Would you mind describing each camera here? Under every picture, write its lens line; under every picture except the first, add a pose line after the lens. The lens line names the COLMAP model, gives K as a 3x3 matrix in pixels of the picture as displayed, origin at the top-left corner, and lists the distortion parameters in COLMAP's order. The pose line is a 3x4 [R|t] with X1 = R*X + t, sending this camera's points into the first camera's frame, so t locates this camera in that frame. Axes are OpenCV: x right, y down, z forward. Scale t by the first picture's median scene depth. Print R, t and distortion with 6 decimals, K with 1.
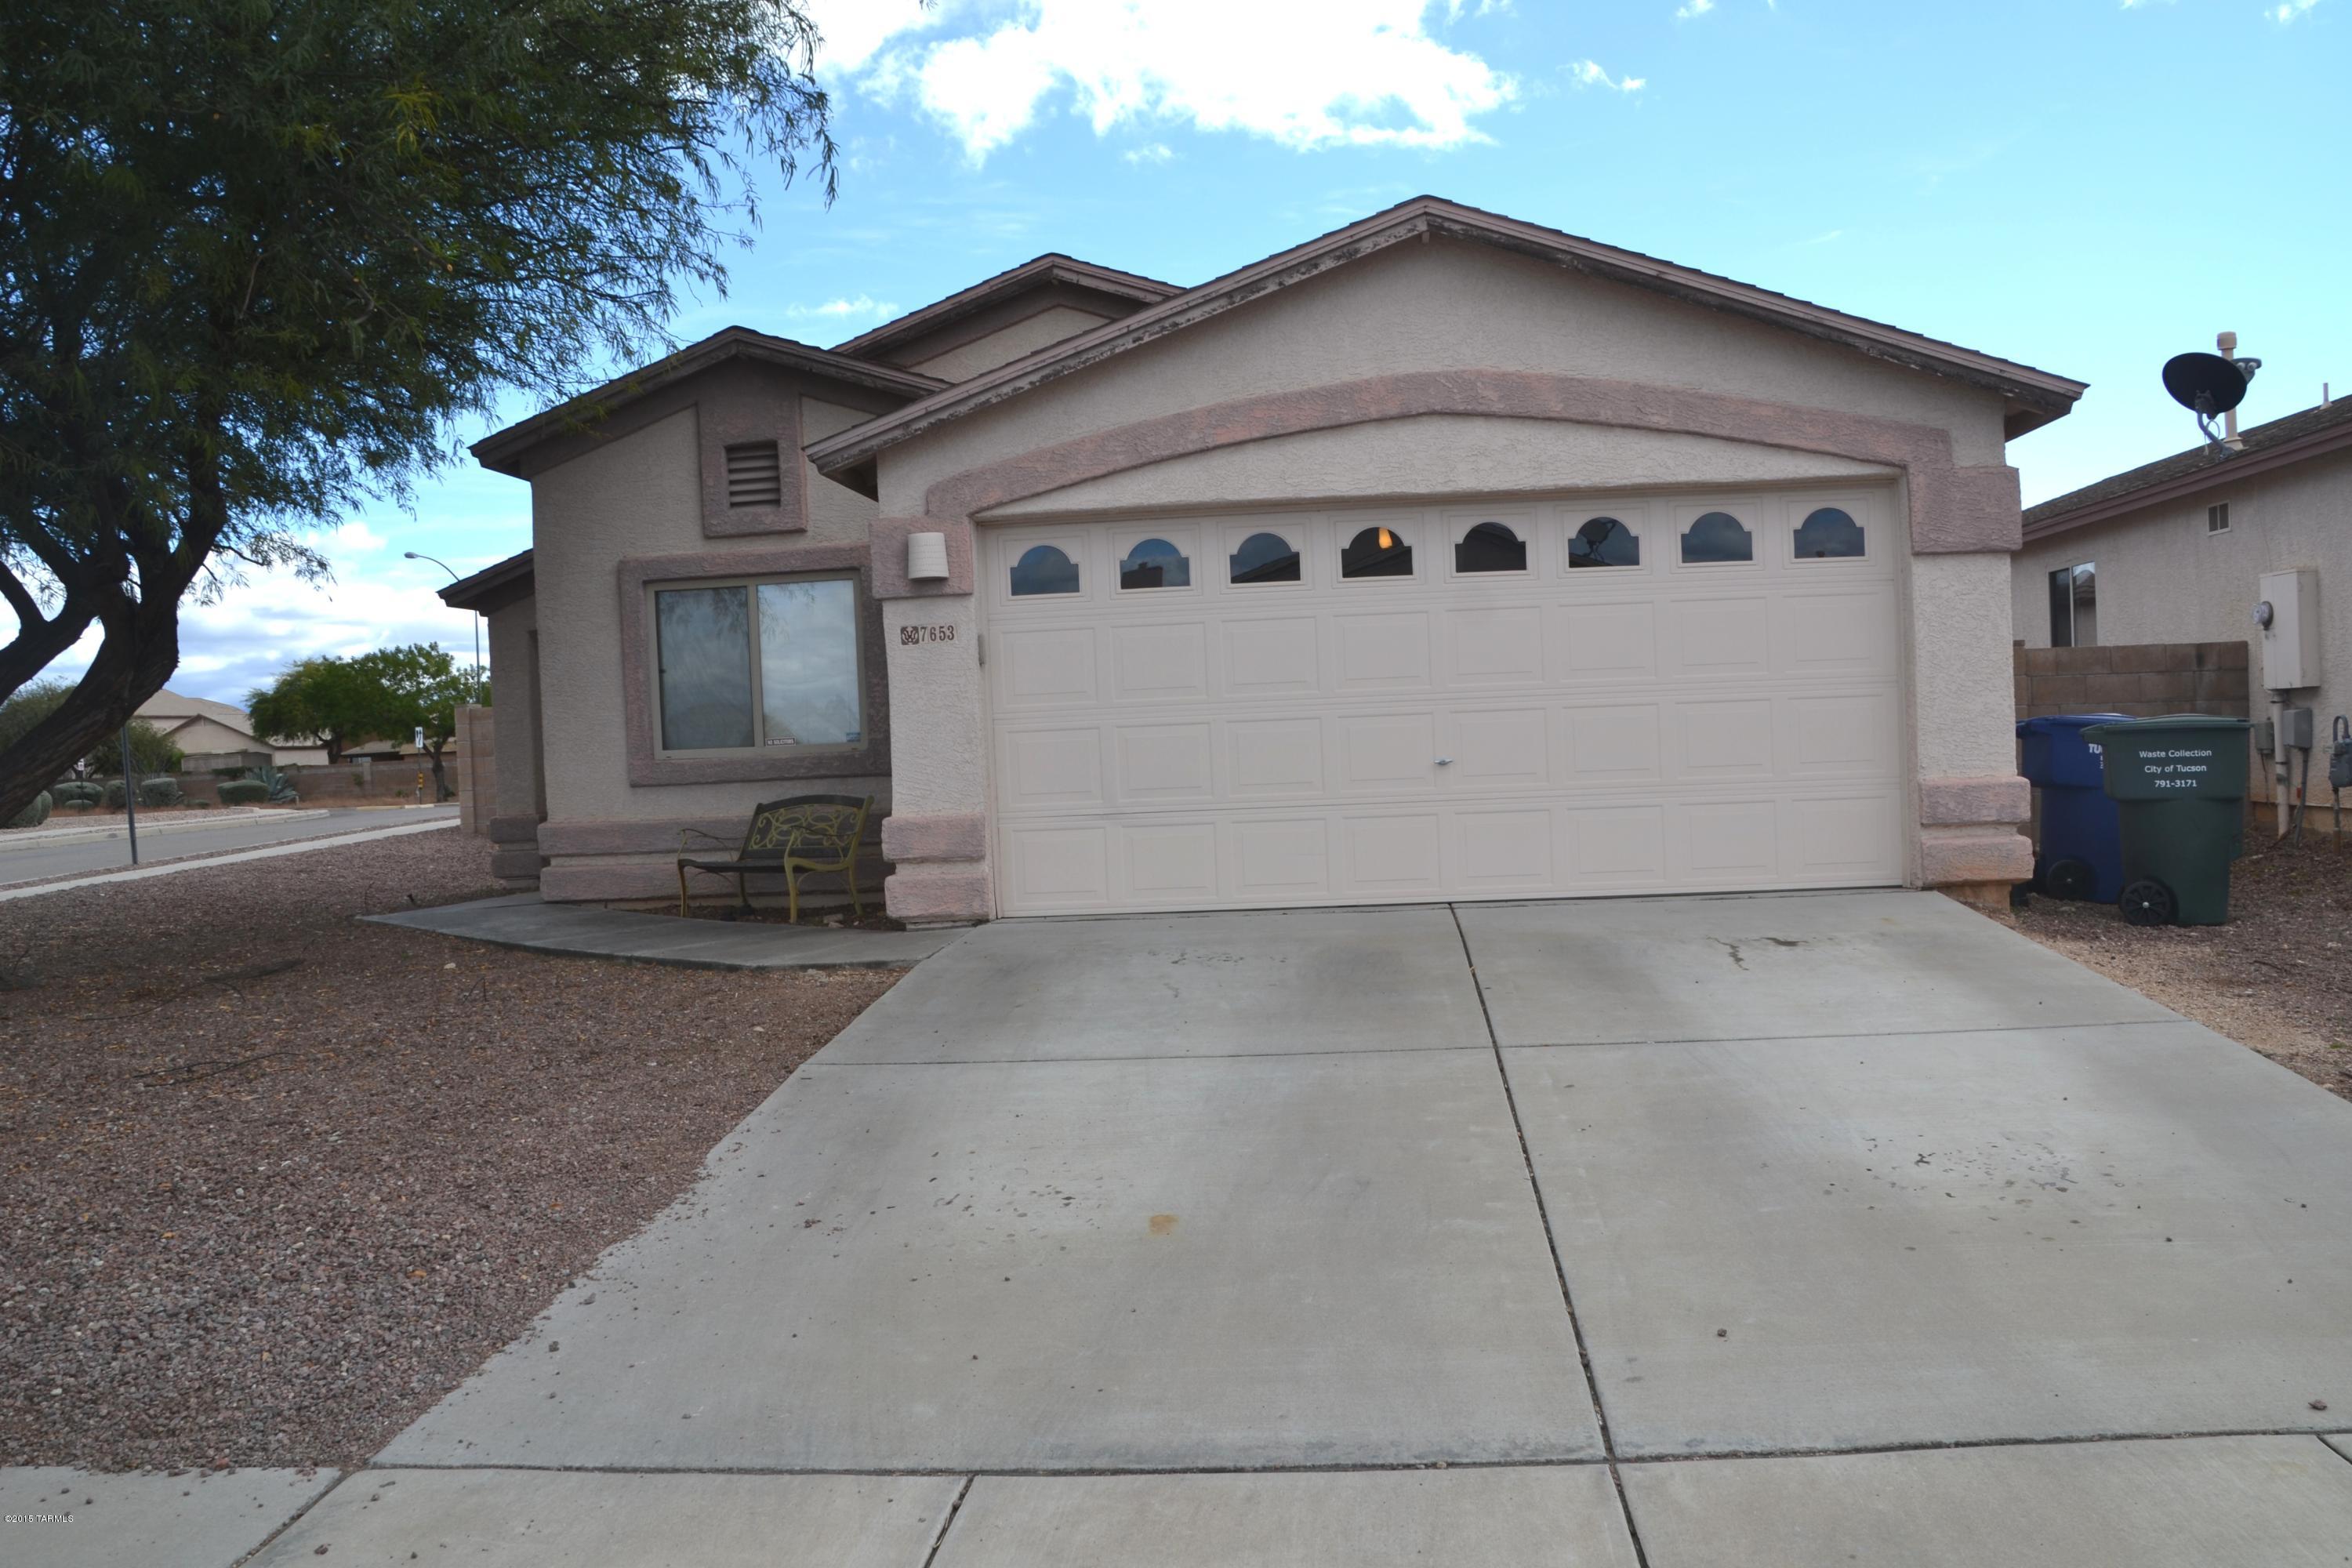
lens RADIAL K [[1887.8, 0, 1165.9], [0, 1887.8, 830.8], [0, 0, 1]] dist [-0.174331, 0.134608]
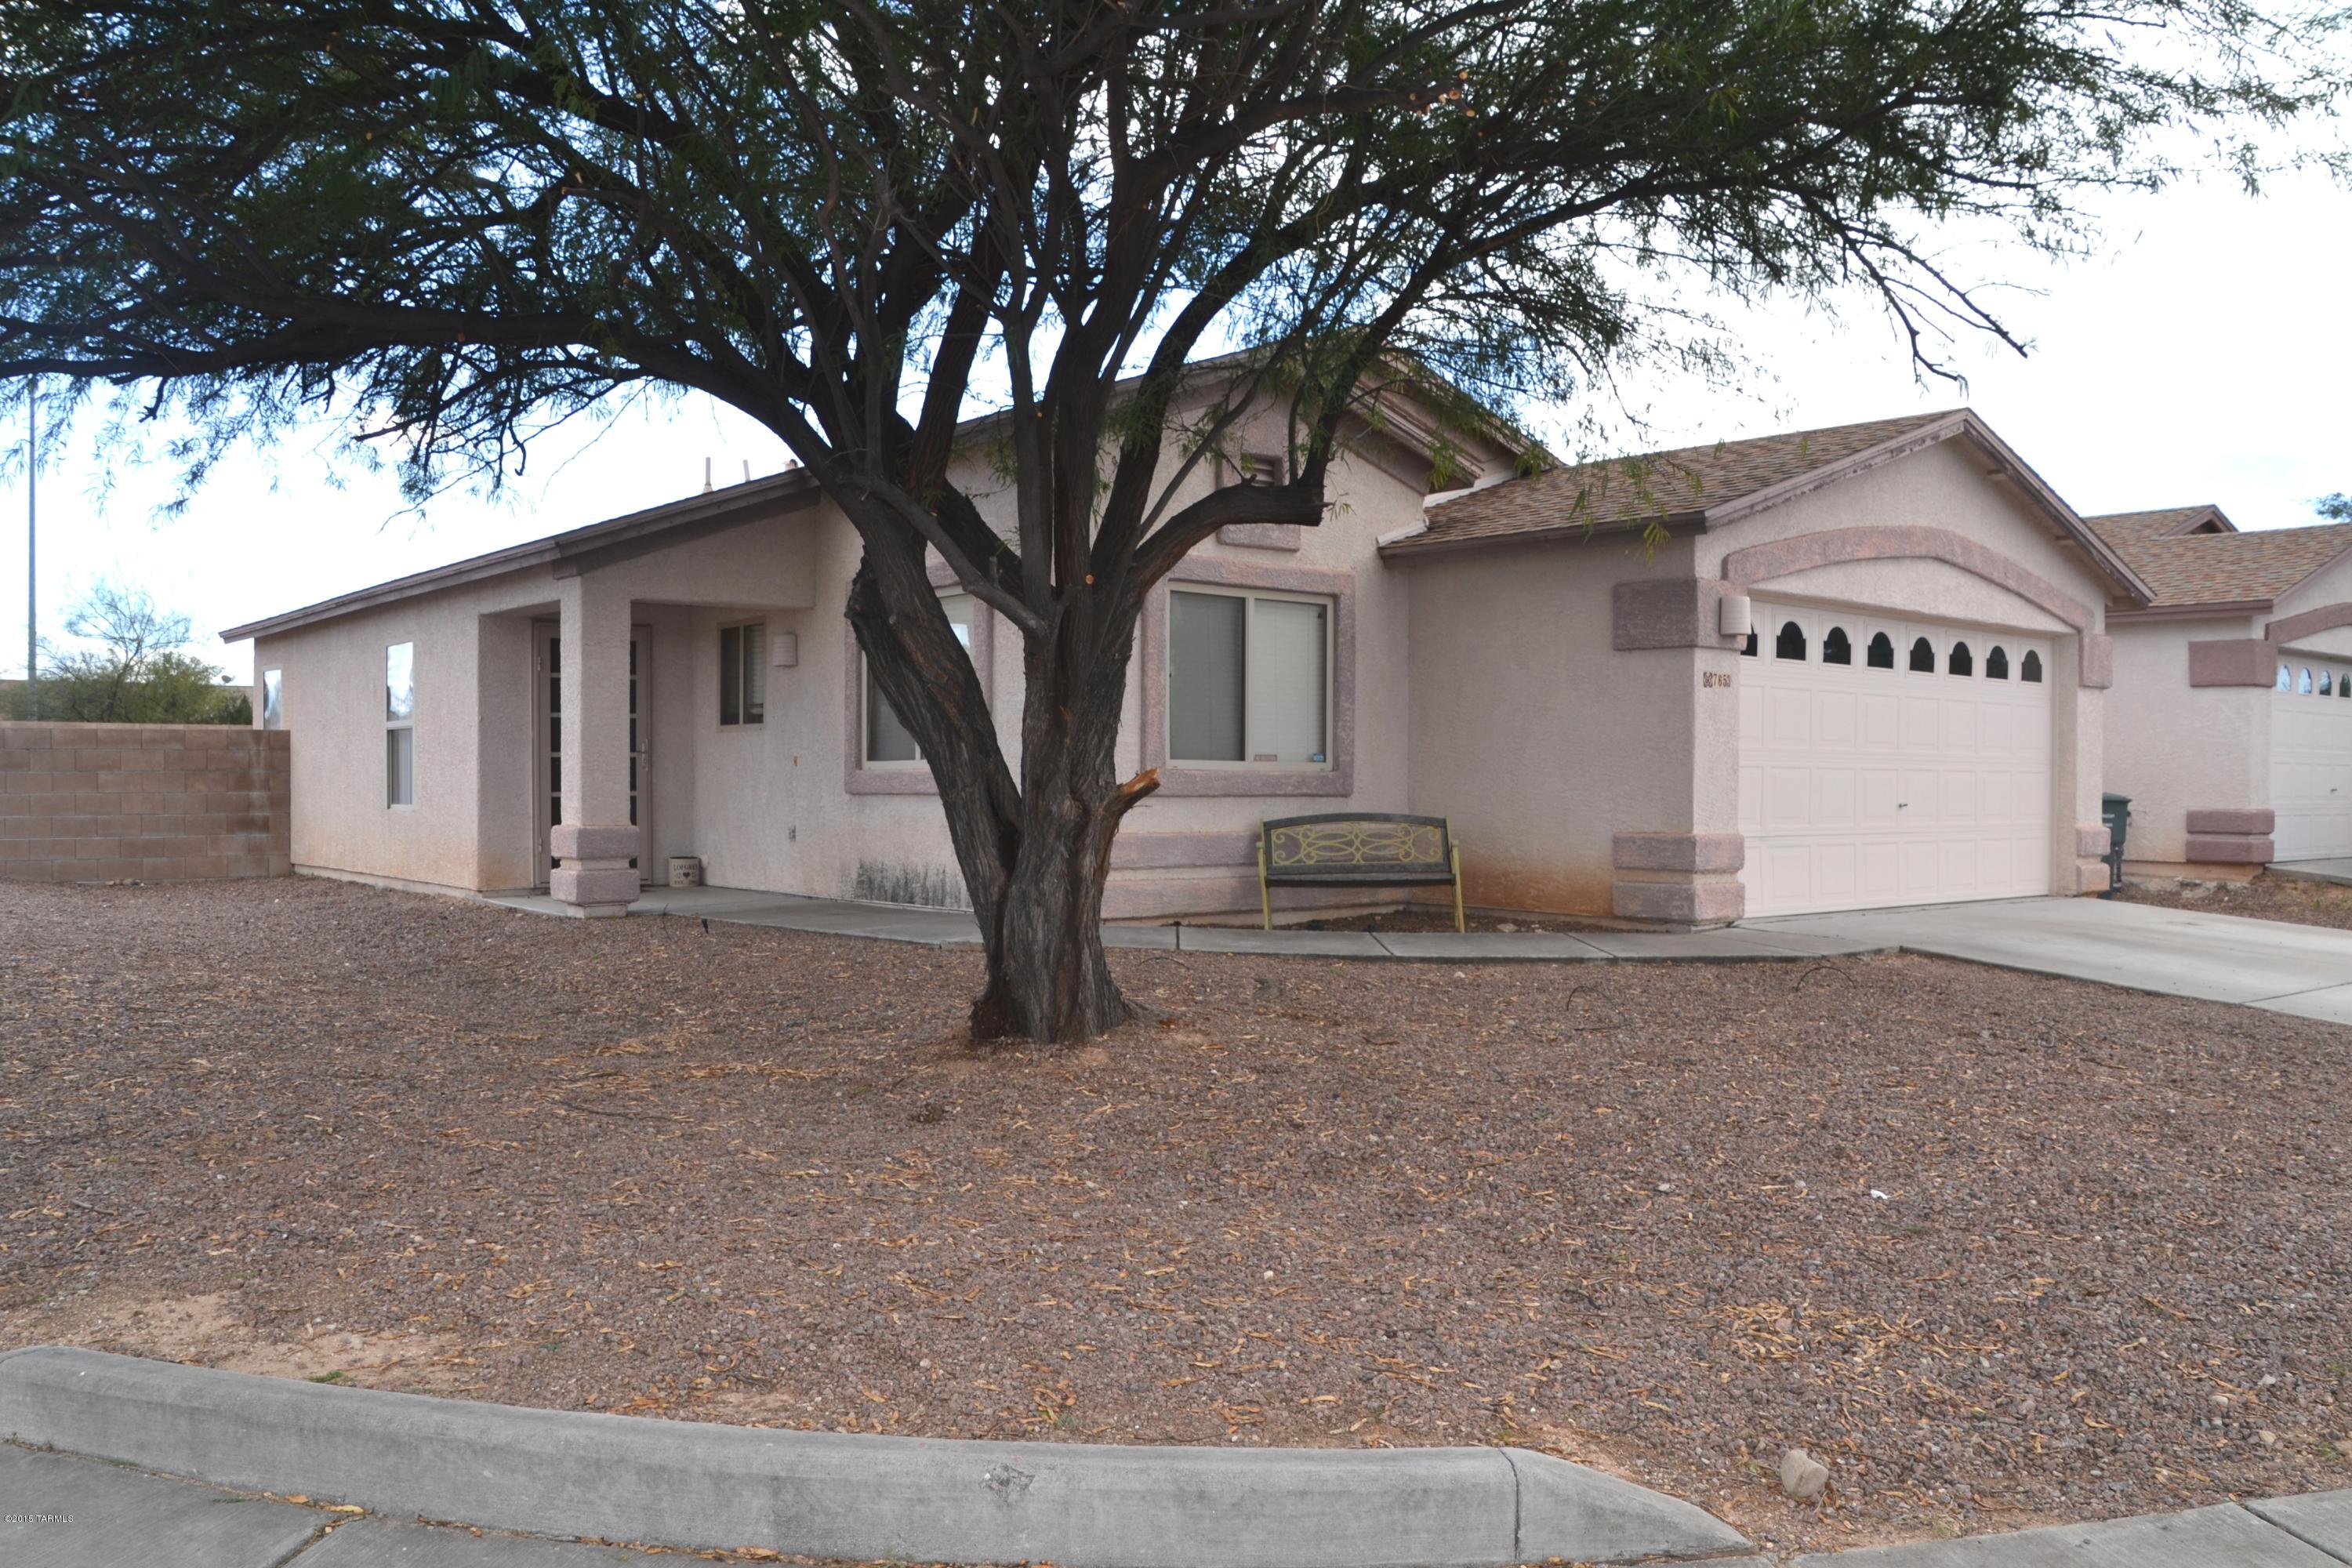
lens RADIAL K [[1887.8, 0, 1165.9], [0, 1887.8, 830.8], [0, 0, 1]] dist [-0.174331, 0.134608]
pose [[0.711479, 0.029572, 0.702085, -1.205107], [-0.005958, 0.999332, -0.036055, 0.035112], [-0.702683, 0.021470, 0.711180, 0.415208]]
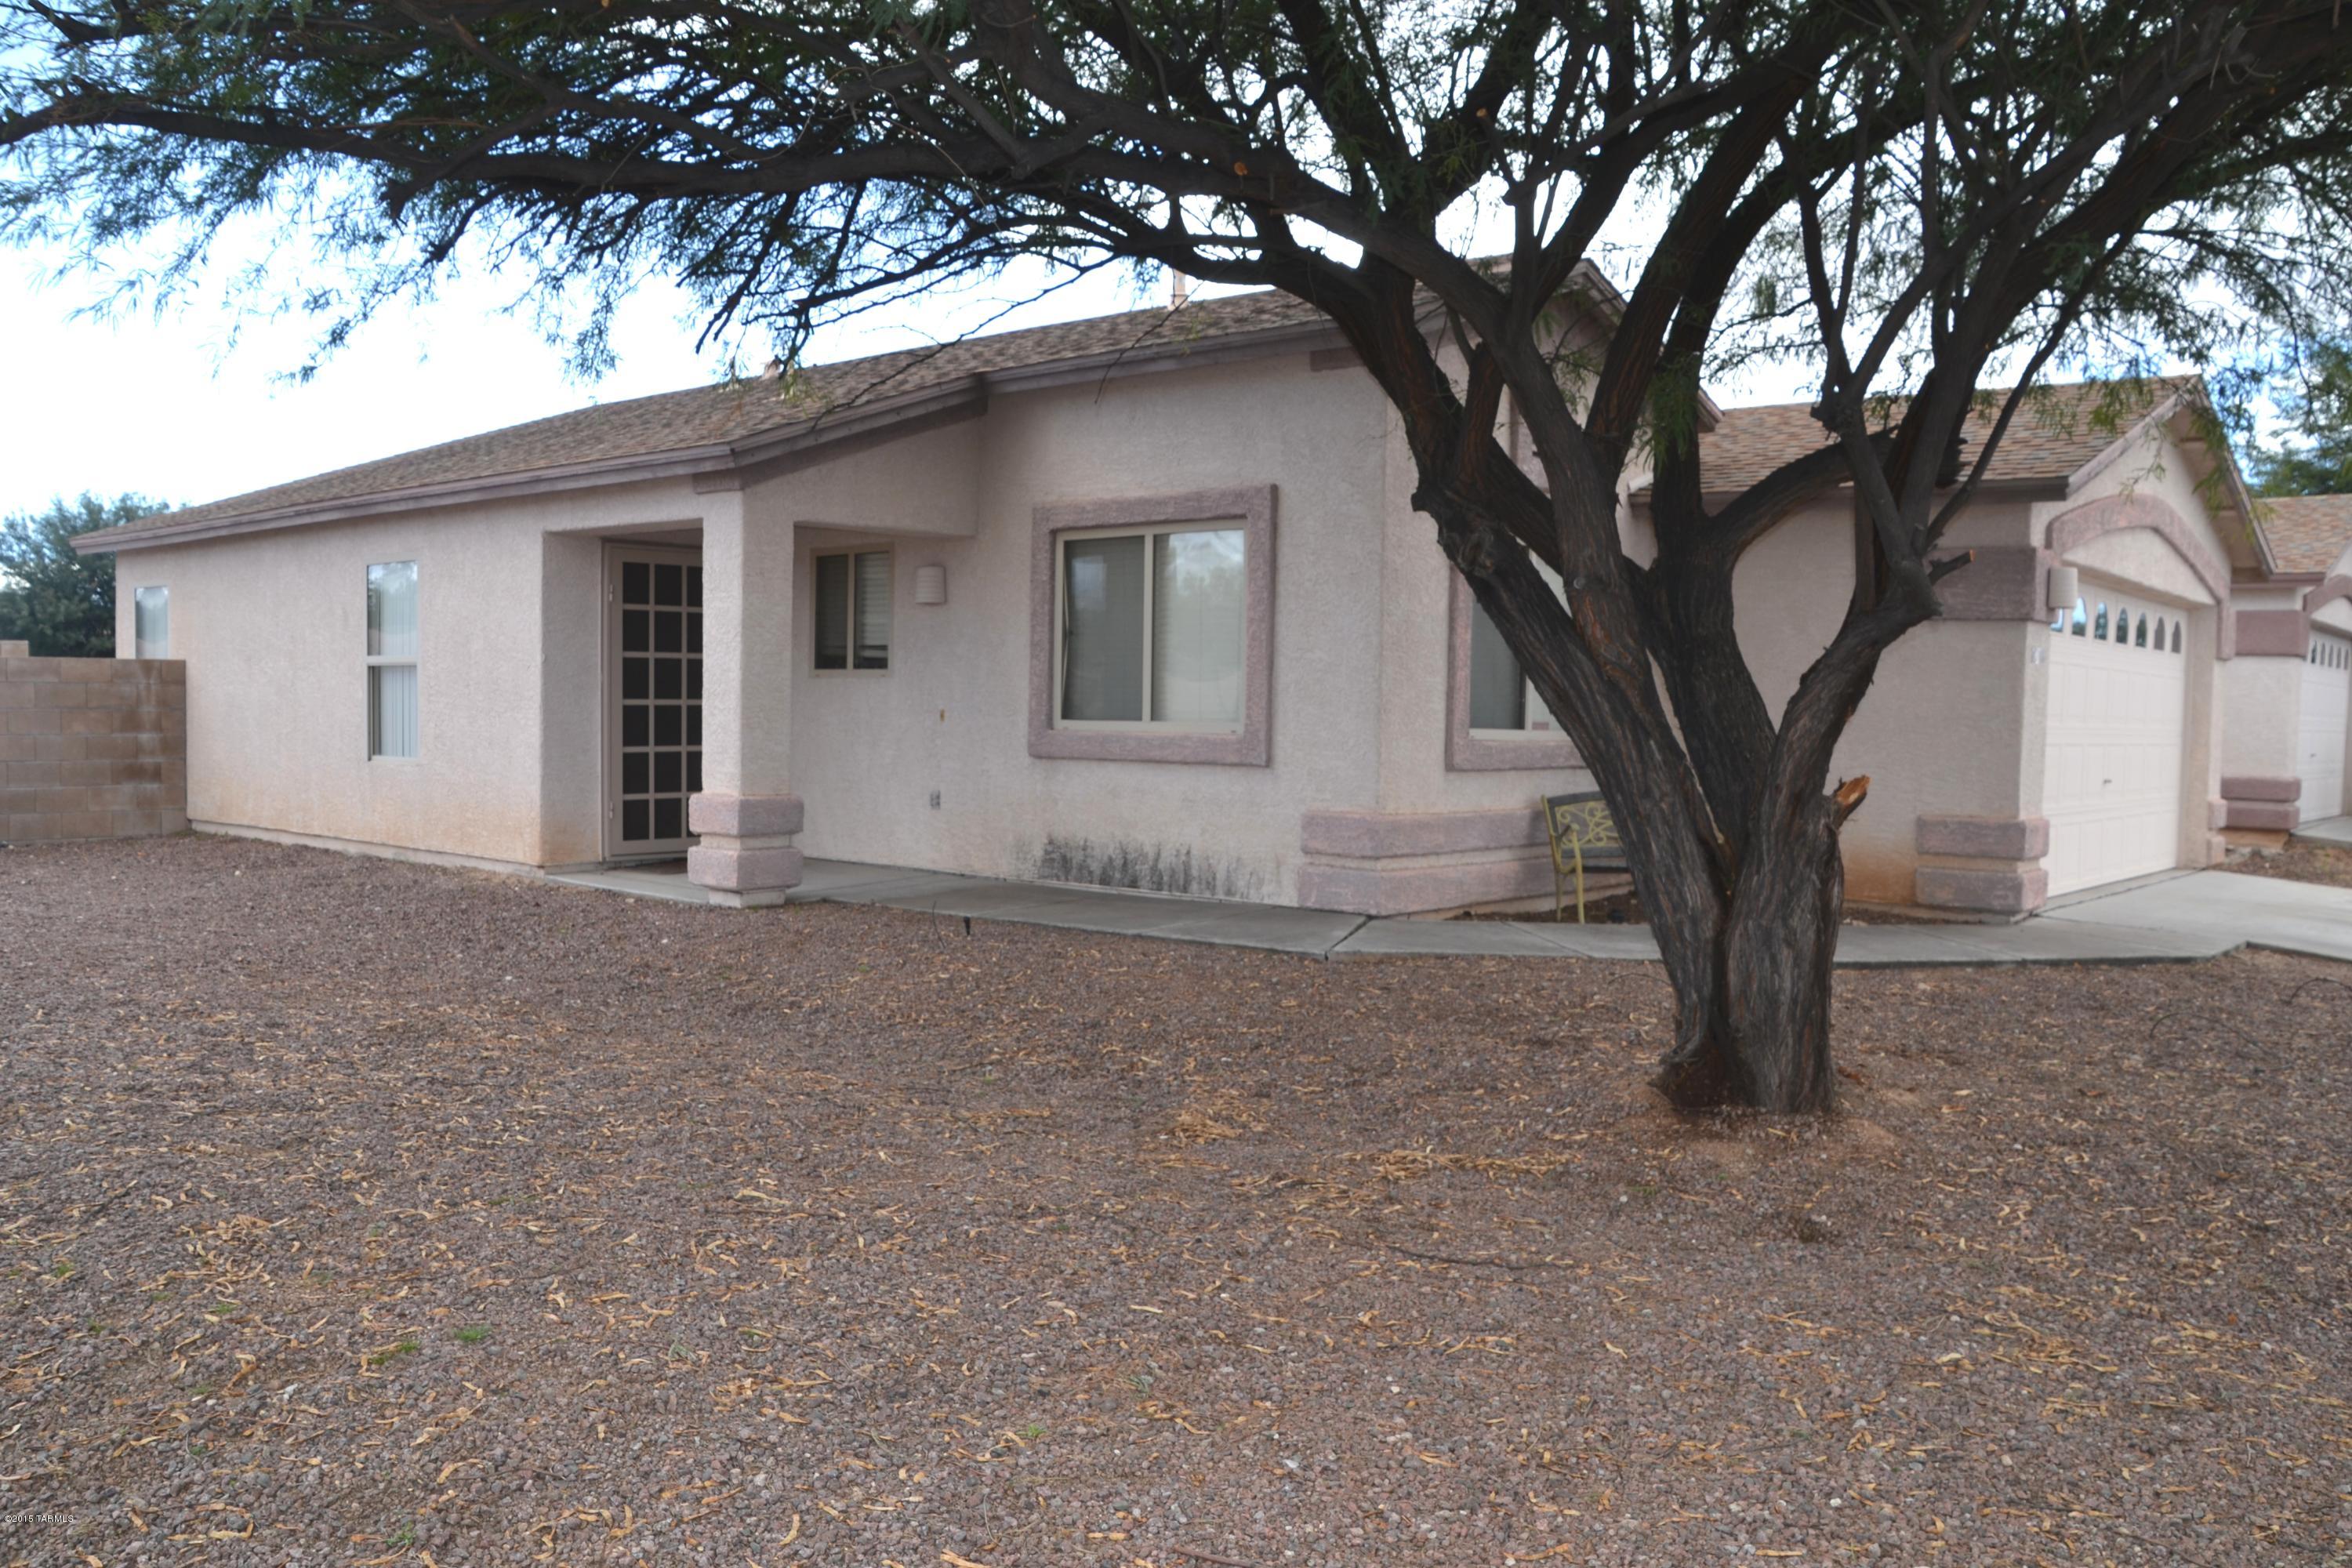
lens RADIAL K [[1856.5, 0, 1179.2], [0, 1856.5, 846.8], [0, 0, 1]] dist [-0.164118, 0.174808]
pose [[0.570519, -0.005753, 0.821265, -1.308633], [-0.009883, 0.999855, 0.013869, -0.000549], [-0.821225, -0.016029, 0.570379, 0.812084]]
